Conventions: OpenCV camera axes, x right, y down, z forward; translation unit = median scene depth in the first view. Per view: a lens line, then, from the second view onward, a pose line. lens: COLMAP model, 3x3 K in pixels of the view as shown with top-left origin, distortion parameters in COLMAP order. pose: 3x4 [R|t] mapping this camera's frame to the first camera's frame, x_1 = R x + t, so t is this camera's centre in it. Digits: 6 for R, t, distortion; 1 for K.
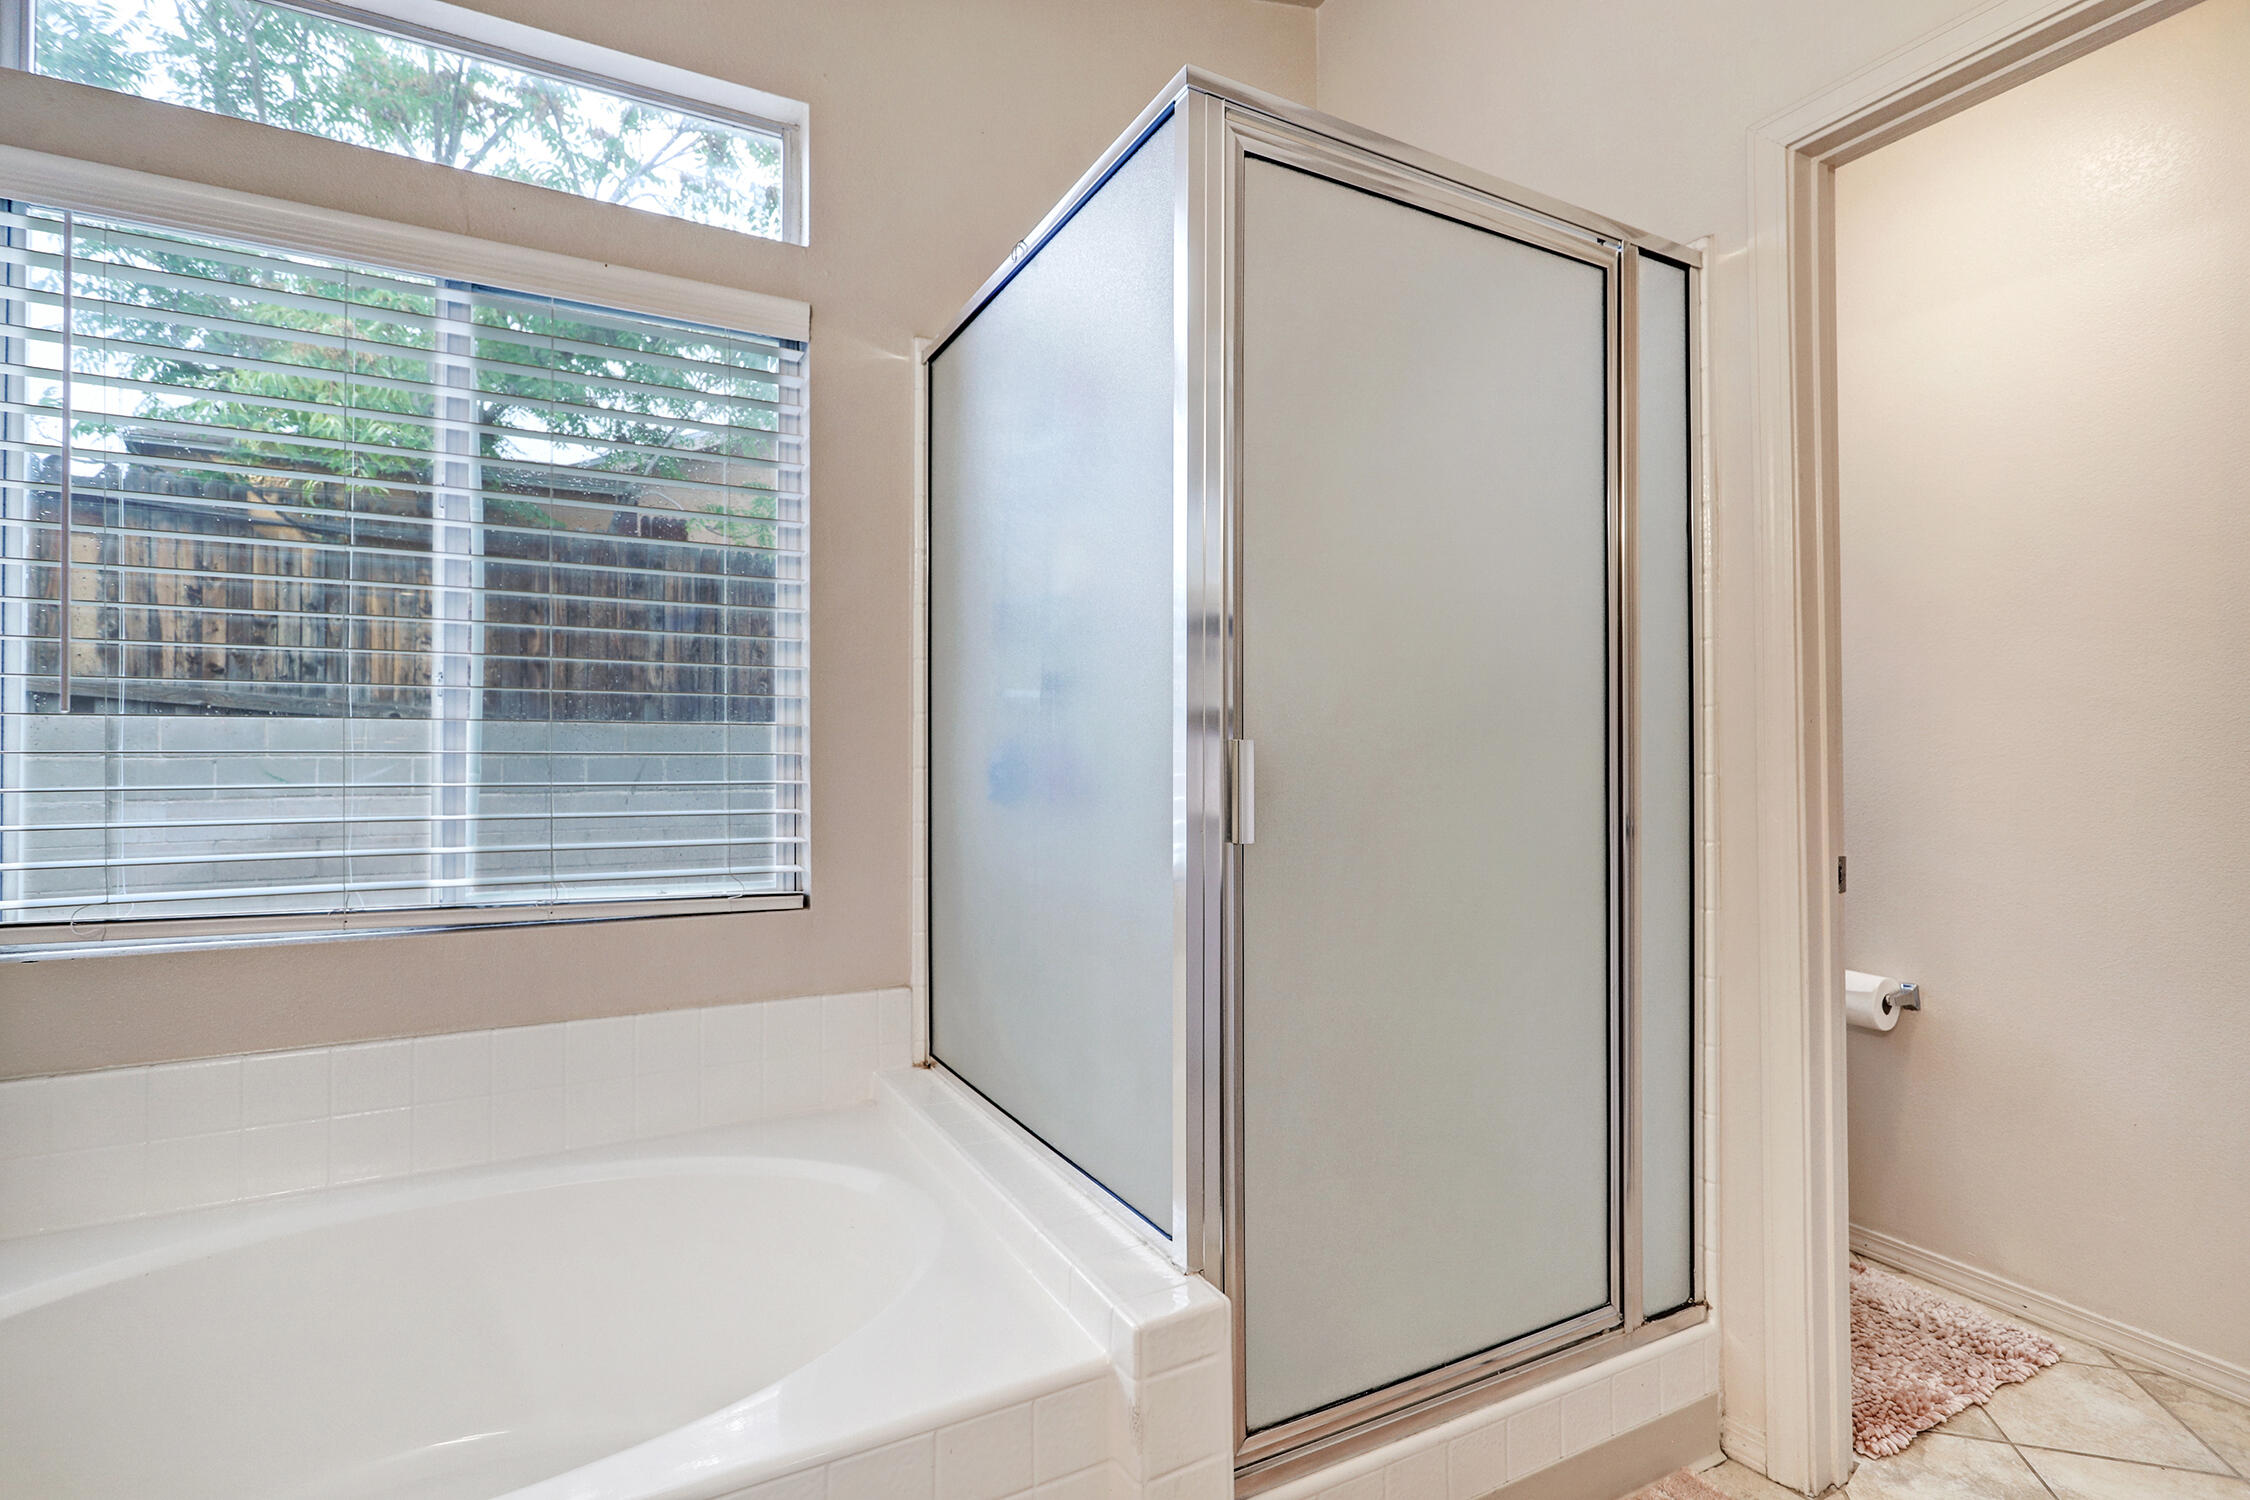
lens RADIAL K [[1058.7, 0, 1144.5], [0, 1058.7, 751.3], [0, 0, 1]] dist [-0.003404, 0.000576]
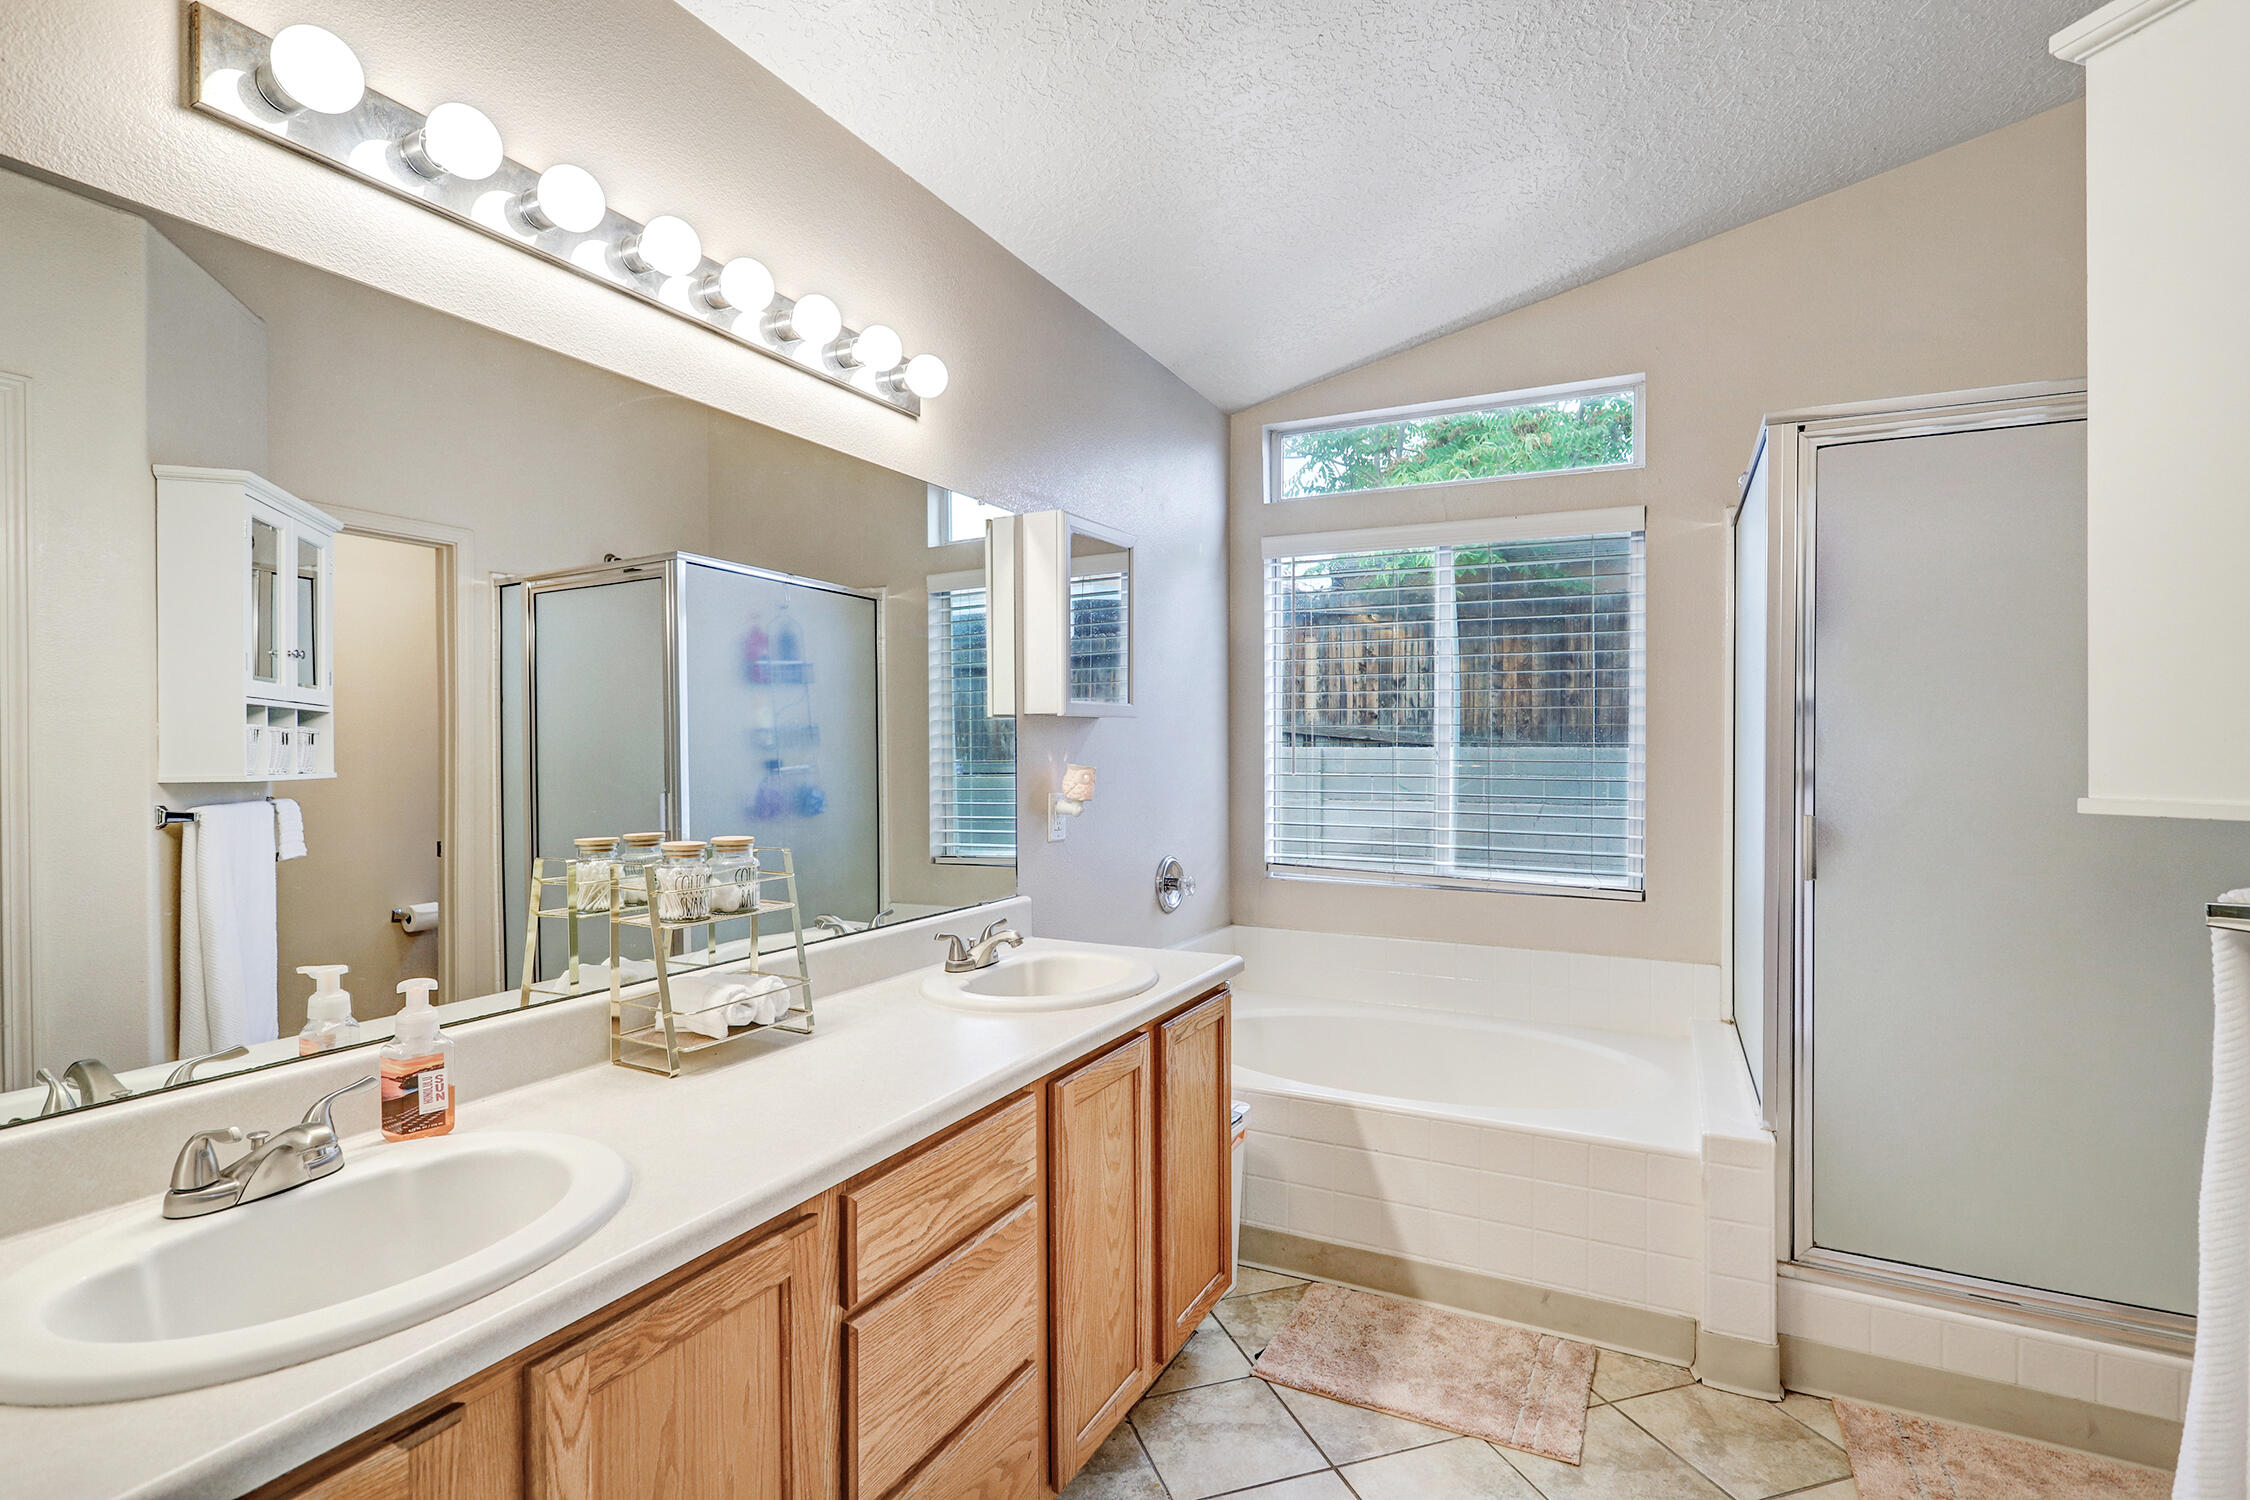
lens RADIAL K [[1058.7, 0, 1131.7], [0, 1058.7, 757.4], [0, 0, 1]] dist [-0.003404, 0.000576]
pose [[0.574319, 0.002833, -0.818627, 0.275755], [-0.002204, 0.999996, 0.001914, -0.032669], [0.818629, 0.000705, 0.574323, -0.261881]]
